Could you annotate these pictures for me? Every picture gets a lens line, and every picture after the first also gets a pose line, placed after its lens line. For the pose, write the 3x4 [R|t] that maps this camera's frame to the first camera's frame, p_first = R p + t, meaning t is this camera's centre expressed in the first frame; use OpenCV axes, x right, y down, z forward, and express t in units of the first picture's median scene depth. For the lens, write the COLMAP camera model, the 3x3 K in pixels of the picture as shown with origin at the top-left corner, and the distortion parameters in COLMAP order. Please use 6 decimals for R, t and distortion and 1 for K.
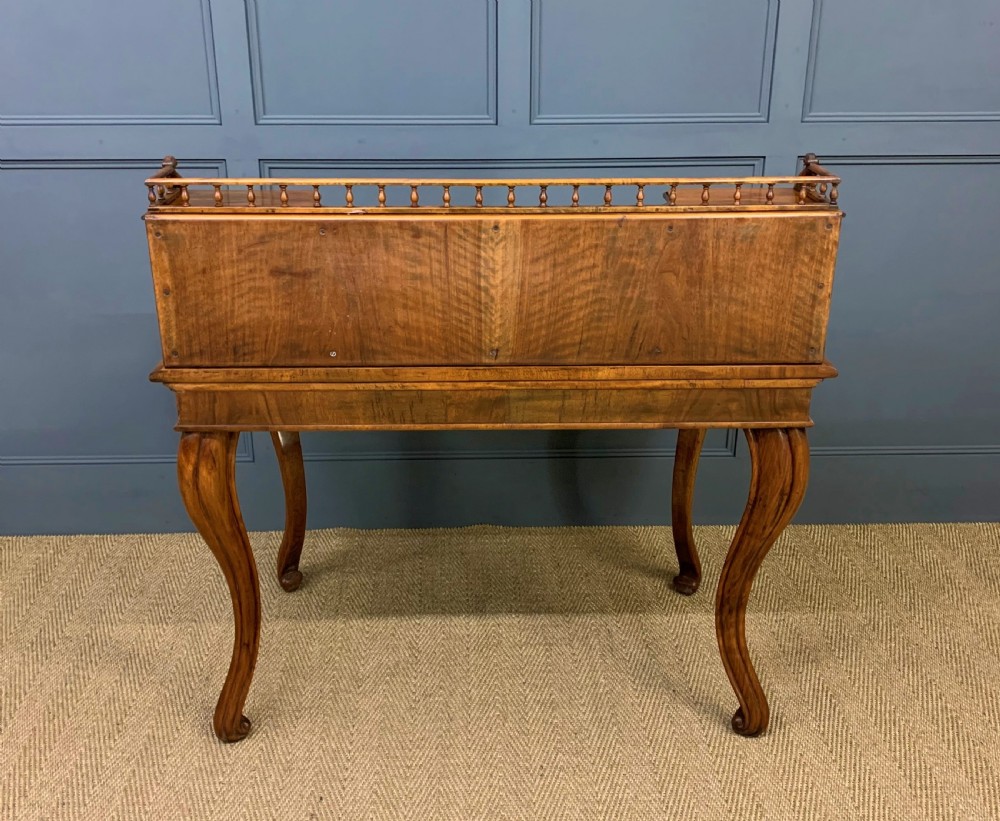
lens RADIAL K [[1050.7, 0, 486.9], [0, 1050.7, 403.7], [0, 0, 1]] dist [0.059870, -0.089585]
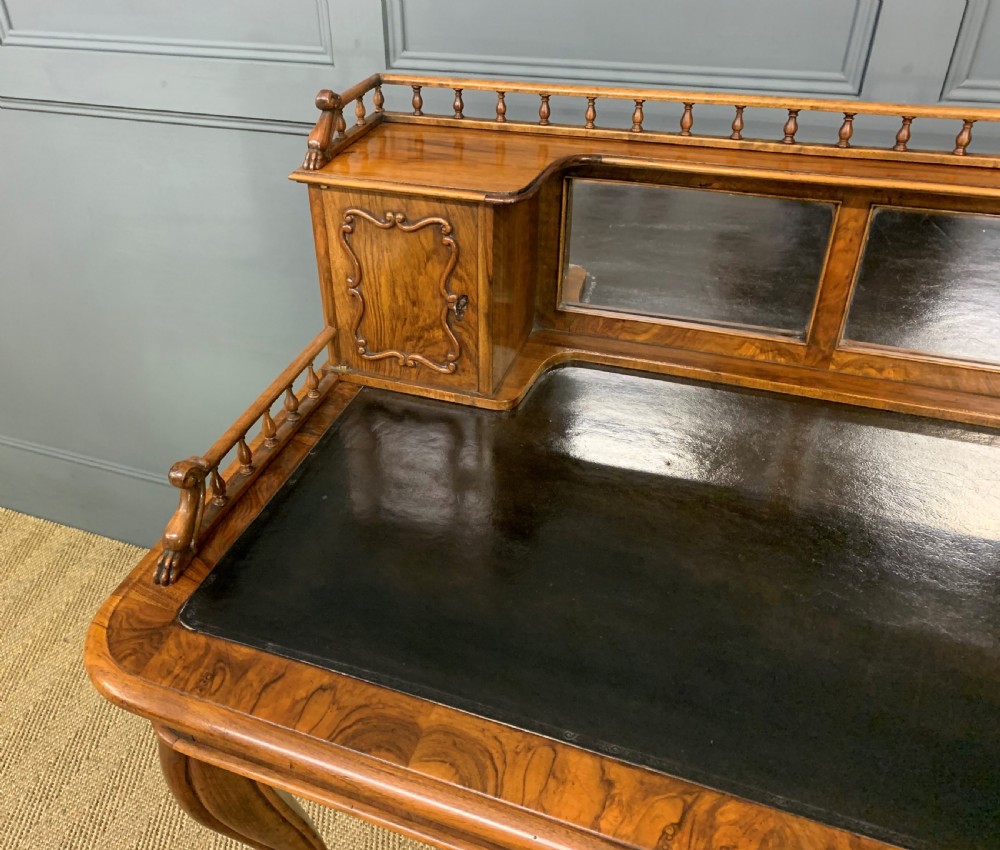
lens RADIAL K [[866.0, 0, 425.9], [0, 866.0, 418.9], [0, 0, 1]] dist [0.081746, -0.120518]
pose [[0.916070, 0.200453, -0.347325, -0.002720], [-0.110983, 0.959004, 0.260755, -0.236672], [0.385355, -0.200323, 0.900762, 0.626075]]
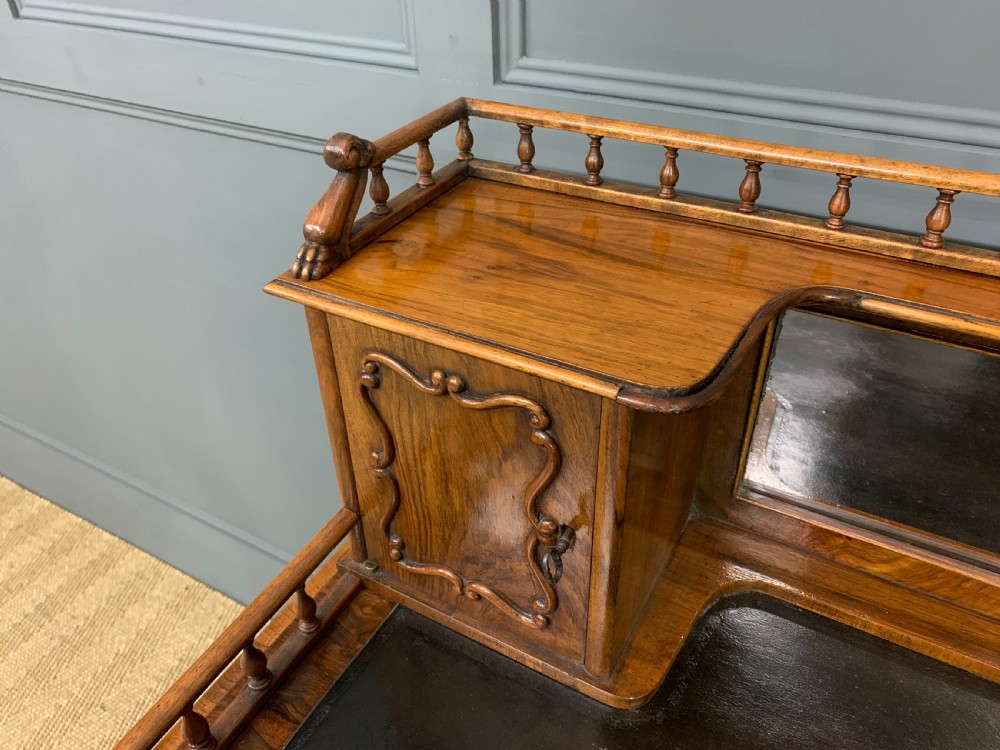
lens RADIAL K [[773.3, 0, 492.4], [0, 773.3, 372.9], [0, 0, 1]] dist [0.025845, -0.015335]
pose [[0.853555, 0.287950, -0.434198, -0.086408], [-0.169260, 0.941443, 0.291609, -0.280379], [0.492742, -0.175412, 0.852312, 0.854742]]
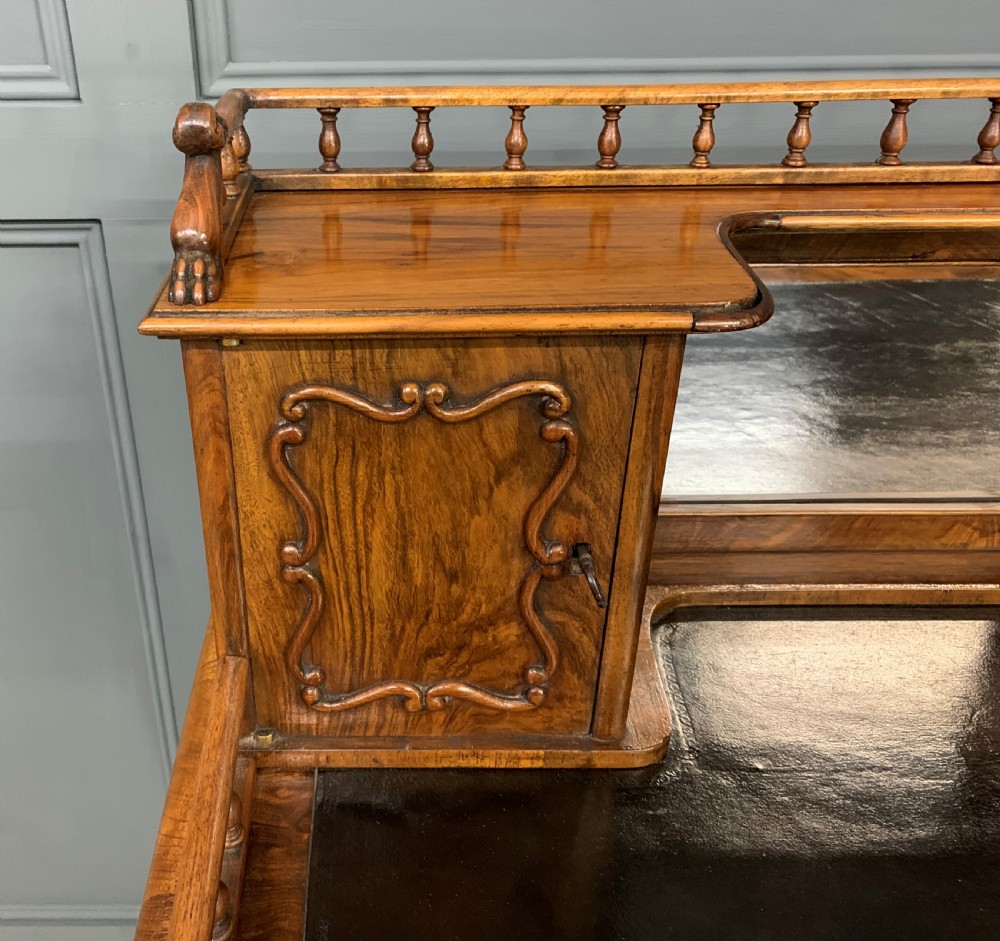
lens RADIAL K [[972.0, 0, 367.2], [0, 972.0, 458.6], [0, 0, 1]] dist [0.095618, -0.142409]
pose [[0.999379, 0.010370, -0.033676, -0.185877], [-0.005507, 0.989938, 0.141392, -0.233254], [0.034804, -0.141119, 0.989381, 0.825043]]
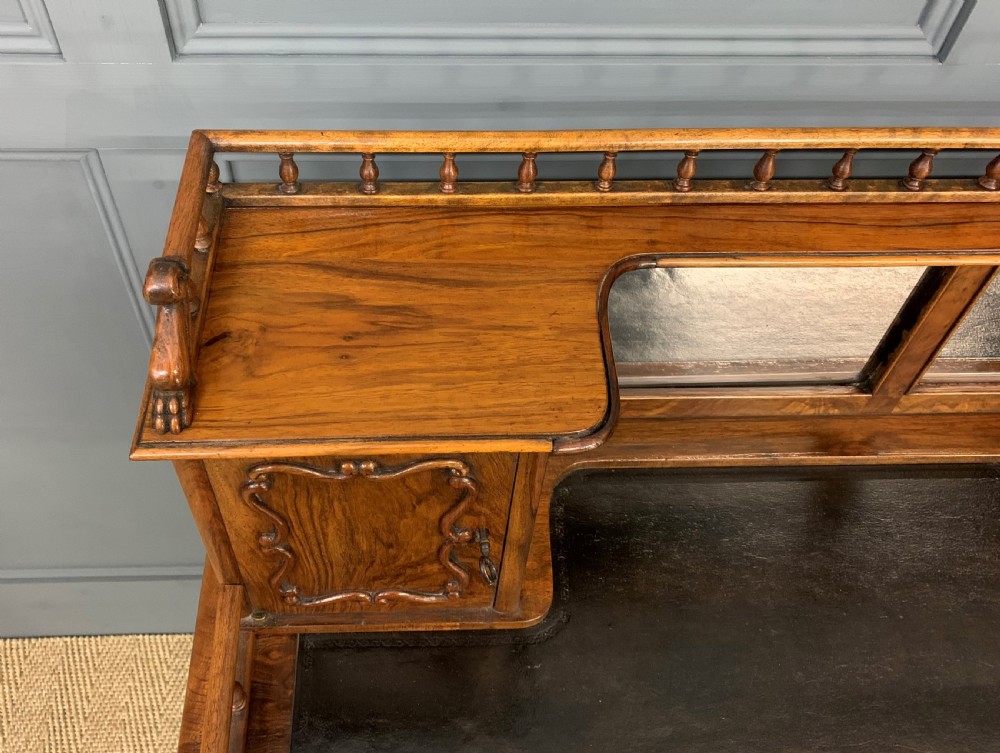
lens RADIAL K [[844.8, 0, 428.0], [0, 844.8, 326.8], [0, 0, 1]] dist [0.094038, -0.145725]
pose [[0.999820, 0.010810, 0.015580, -0.167092], [-0.016774, 0.887371, 0.460751, -0.352287], [-0.008844, -0.460929, 0.887393, 0.839378]]
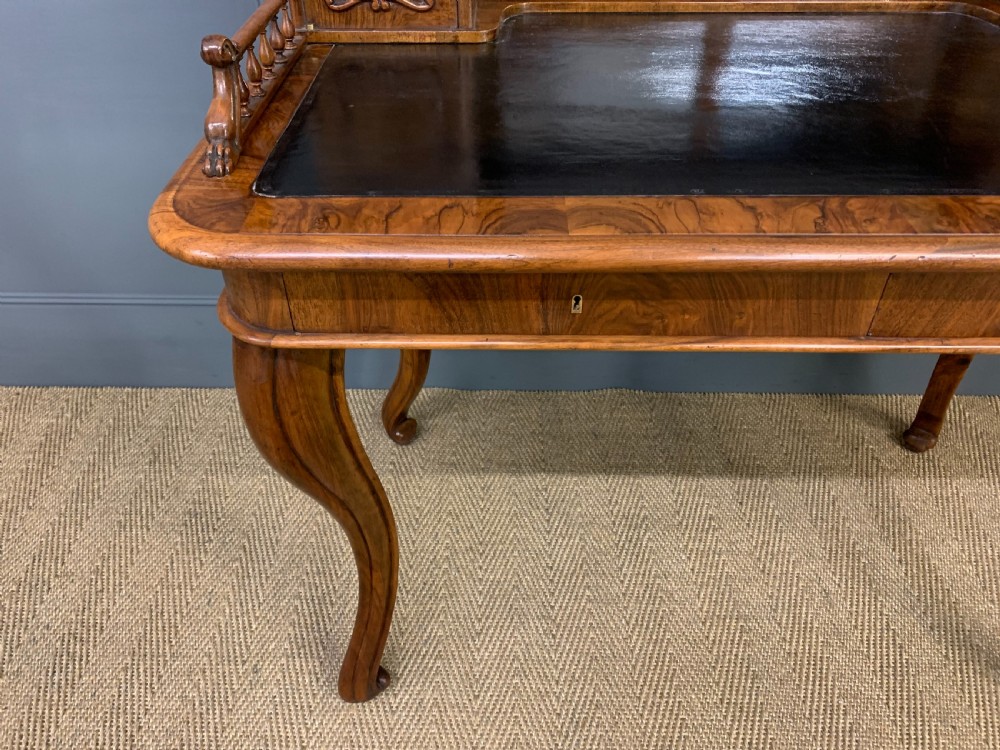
lens RADIAL K [[773.3, 0, 492.4], [0, 773.3, 372.9], [0, 0, 1]] dist [0.025845, -0.015335]
pose [[0.999008, 0.027100, -0.035343, -0.101358], [-0.015590, 0.956146, 0.292475, -0.079394], [0.041719, -0.291634, 0.955620, 0.603420]]
